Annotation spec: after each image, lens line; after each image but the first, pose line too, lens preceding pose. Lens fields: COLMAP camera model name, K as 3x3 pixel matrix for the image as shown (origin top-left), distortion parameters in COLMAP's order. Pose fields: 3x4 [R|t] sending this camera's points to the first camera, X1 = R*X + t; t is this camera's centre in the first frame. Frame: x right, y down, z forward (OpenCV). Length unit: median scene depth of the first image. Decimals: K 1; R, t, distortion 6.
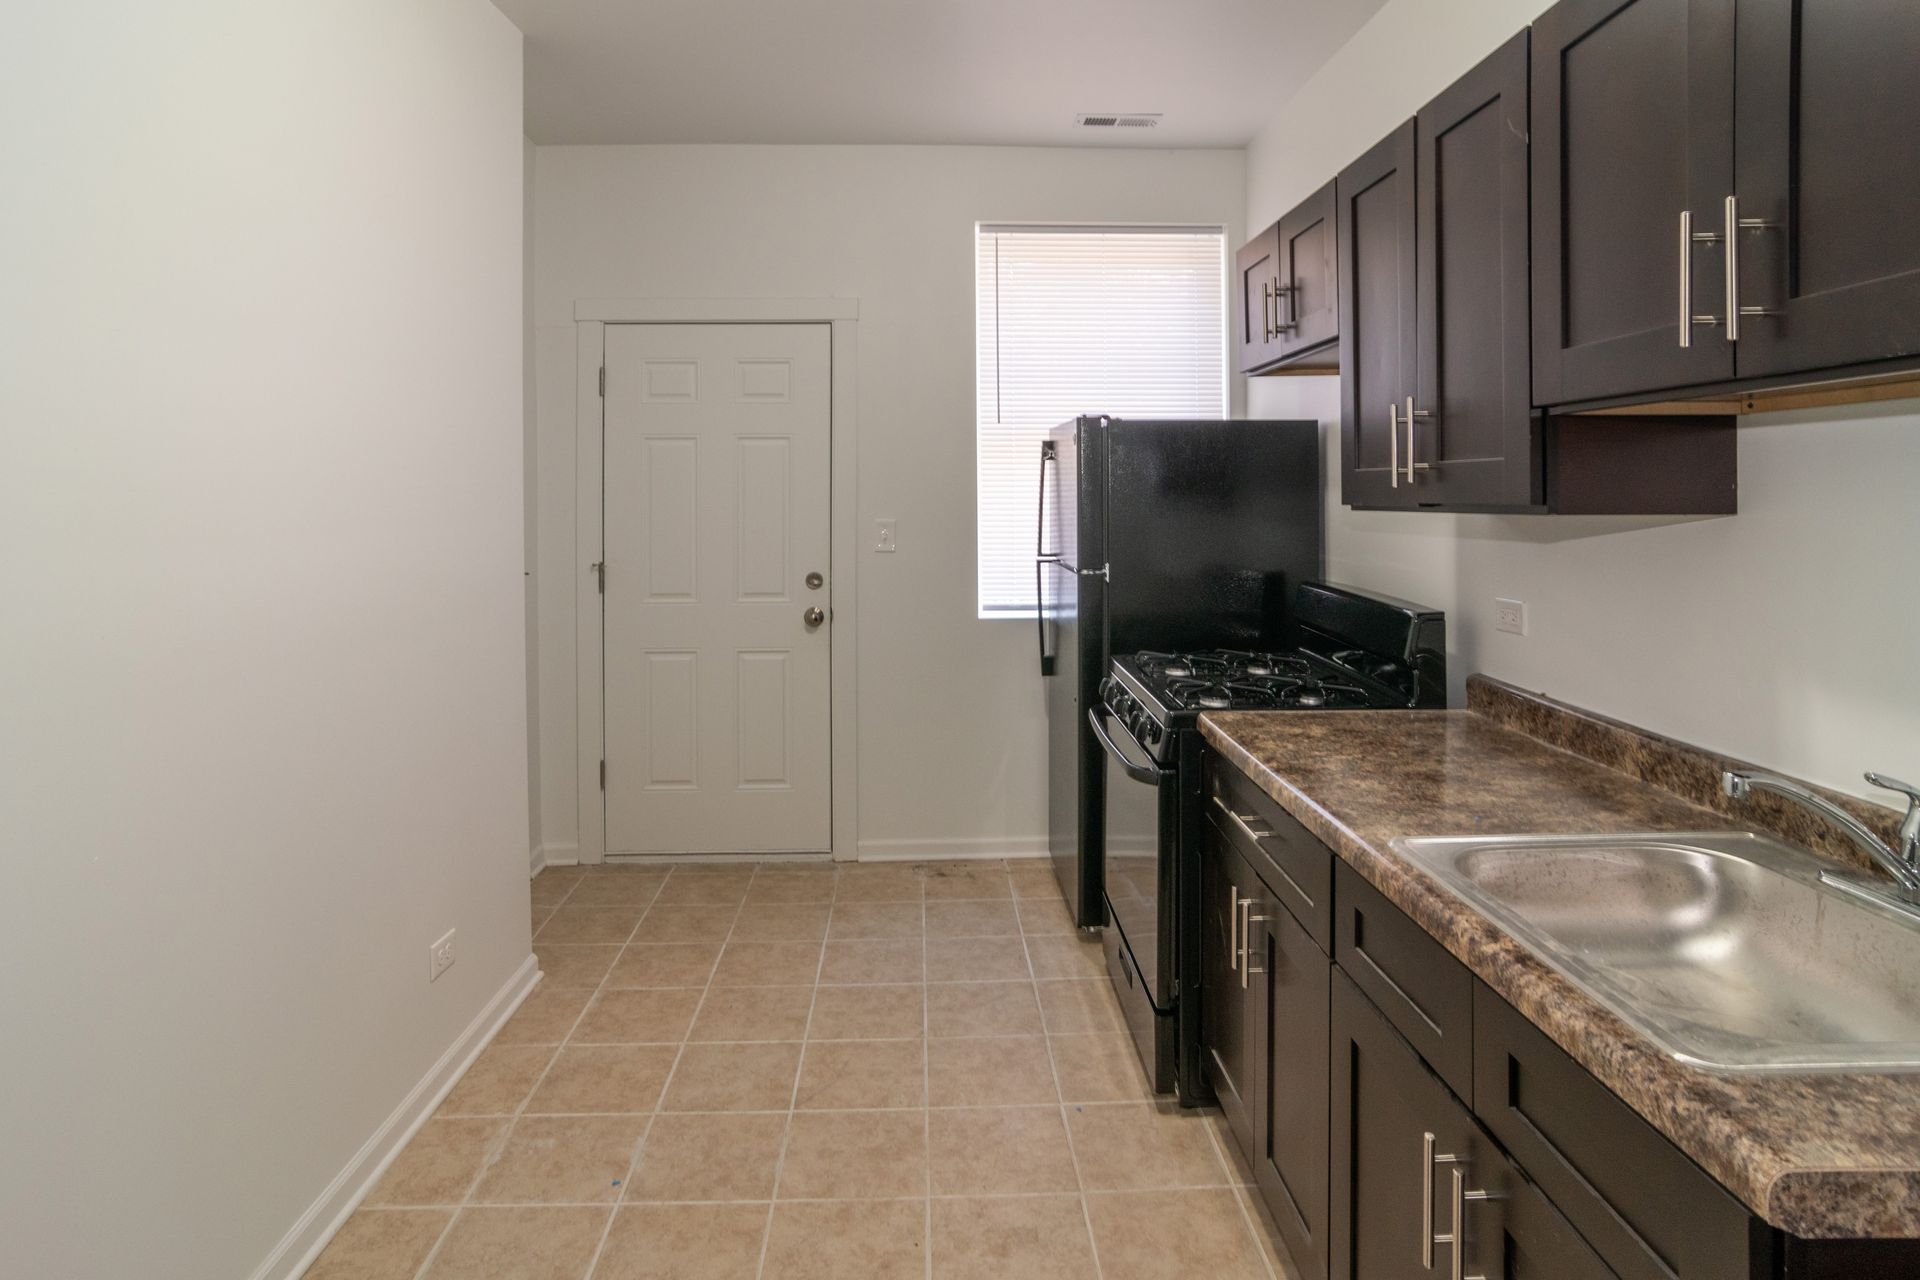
lens RADIAL K [[1083.4, 0, 961.2], [0, 1083.4, 623.1], [0, 0, 1]] dist [-0.046714, 0.001119]
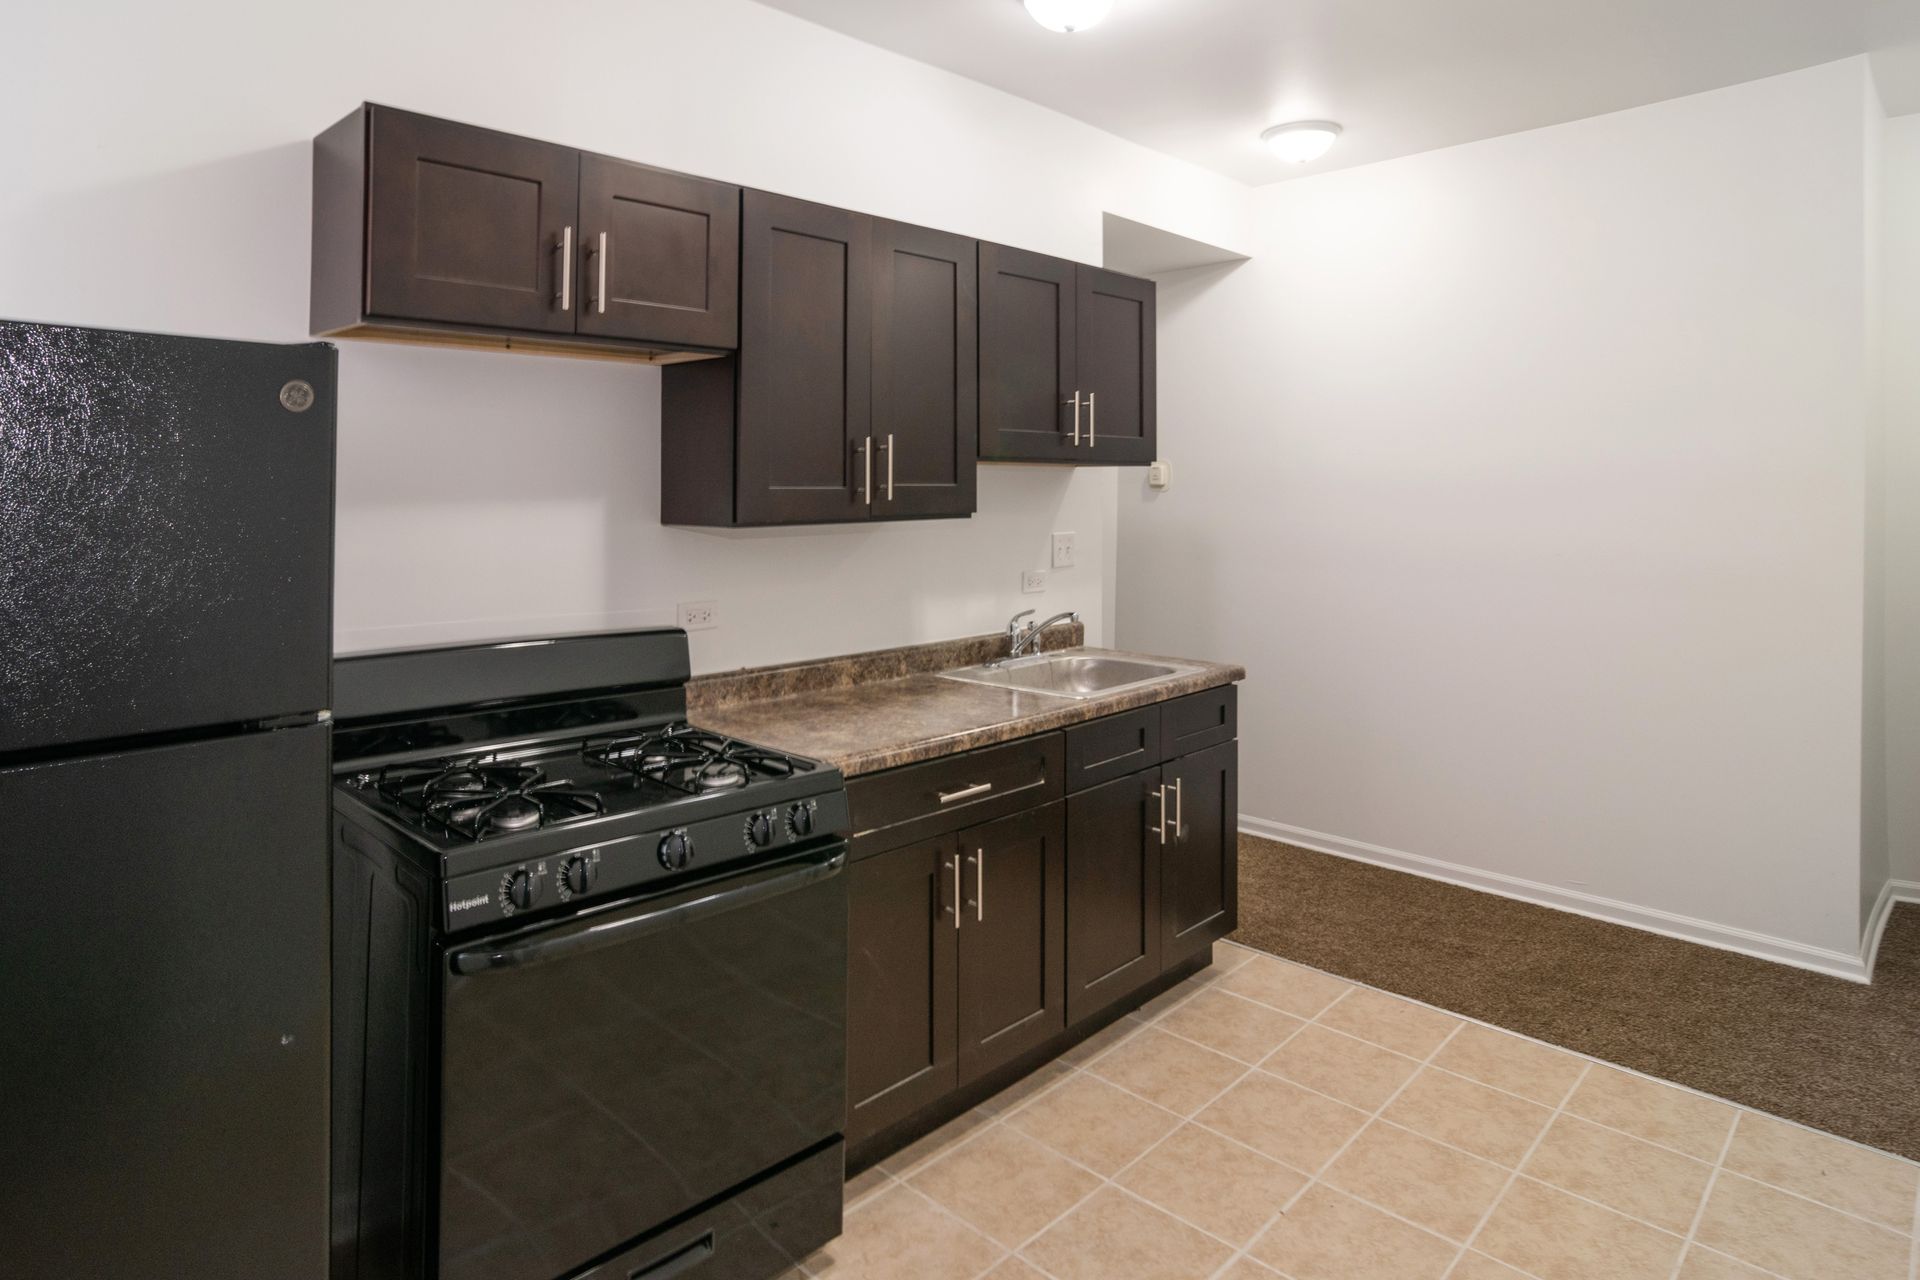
lens RADIAL K [[978.3, 0, 956.3], [0, 978.3, 562.9], [0, 0, 1]] dist [-0.090094, 0.000155]
pose [[-0.680467, -0.032136, 0.732073, -0.293354], [0.101442, 0.985288, 0.137542, -0.120323], [-0.725723, 0.167856, -0.667196, 1.007653]]
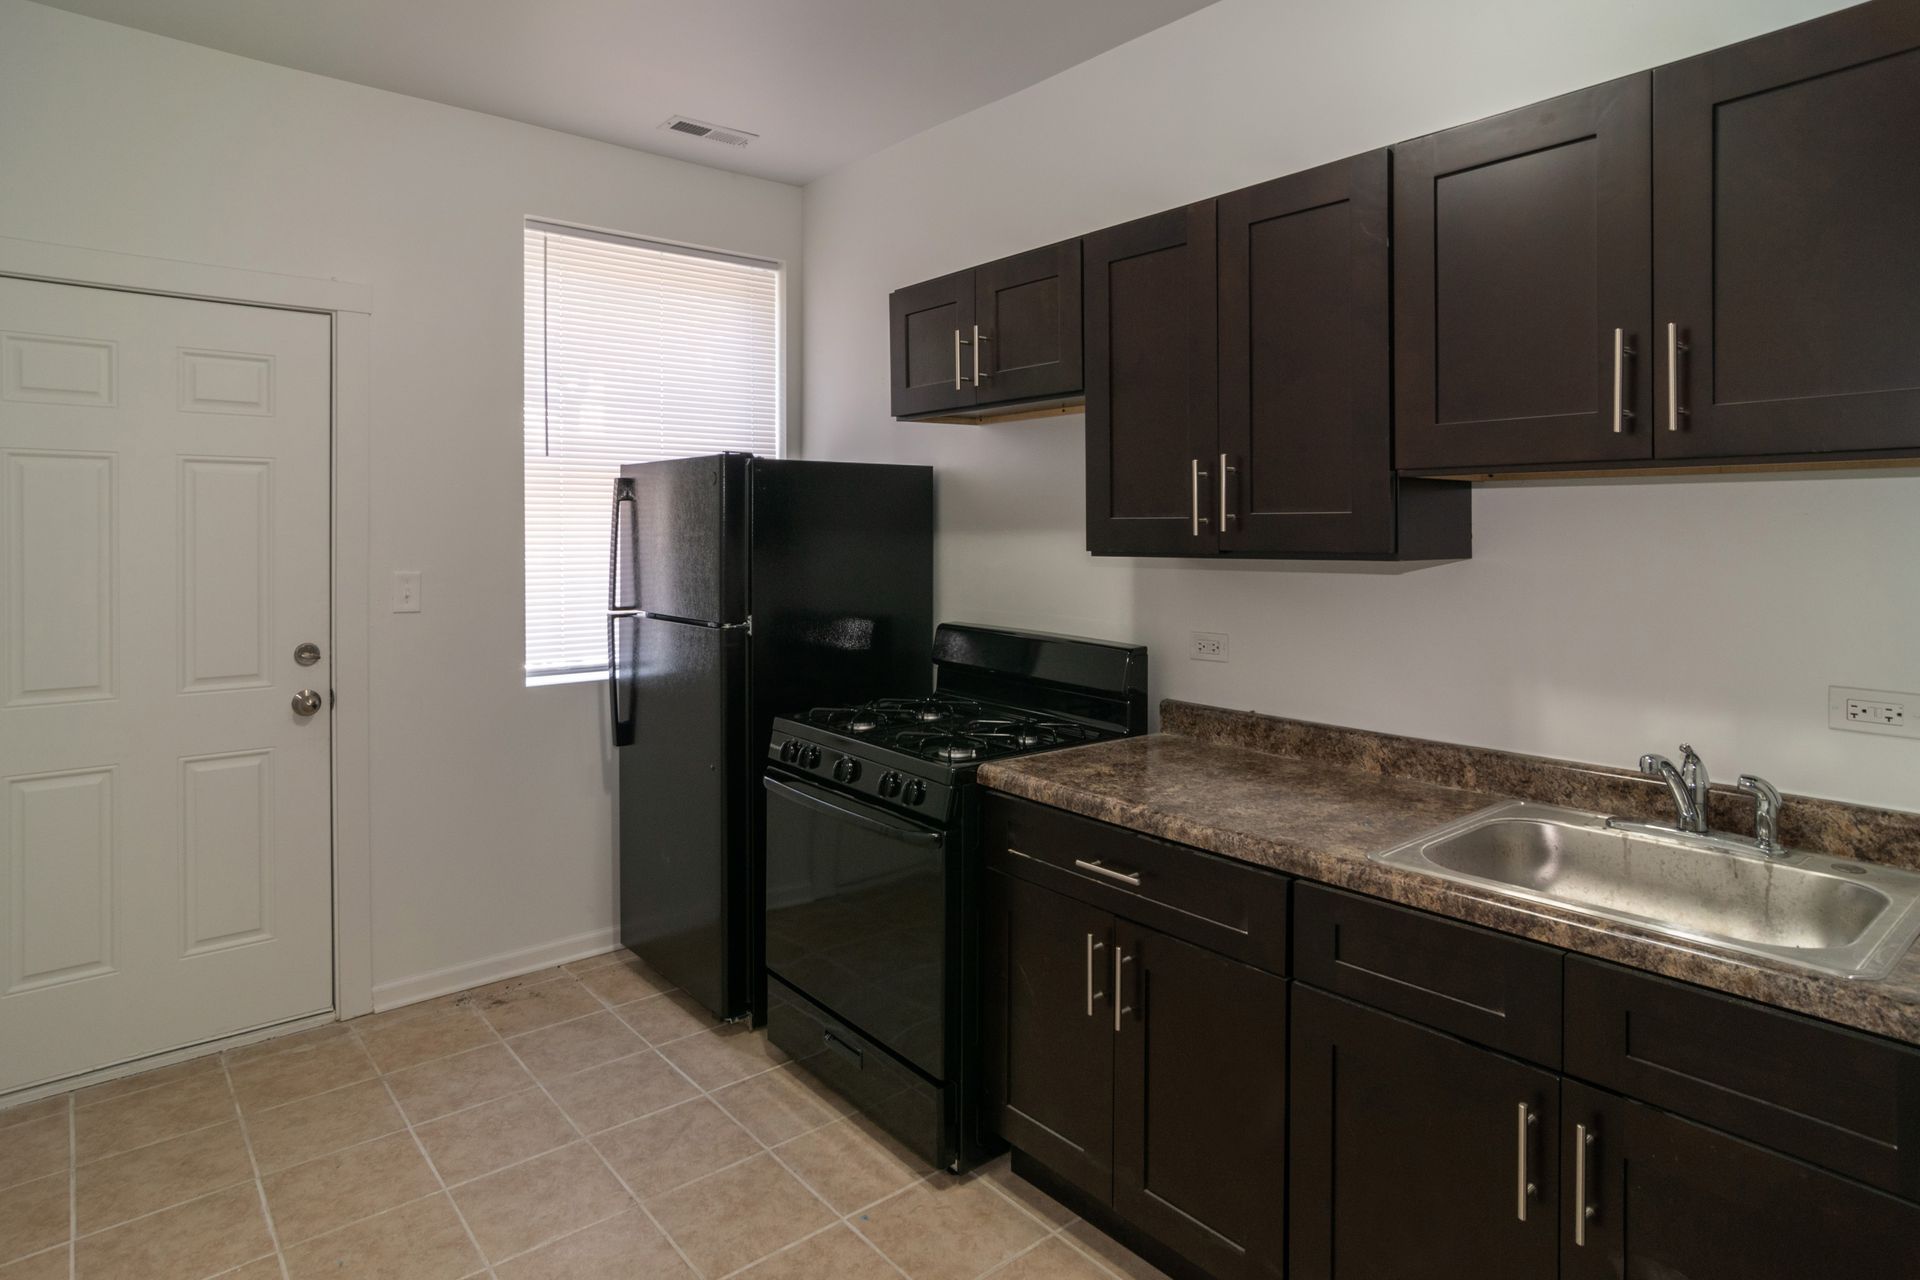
lens RADIAL K [[1074.2, 0, 960.0], [0, 1074.2, 640.0], [0, 0, 1]] dist [-0.065416, 0.044019]
pose [[0.787125, -0.057346, 0.614122, -0.271052], [0.069682, 0.997562, 0.003840, -0.024750], [-0.612845, 0.039771, 0.789202, 0.175330]]
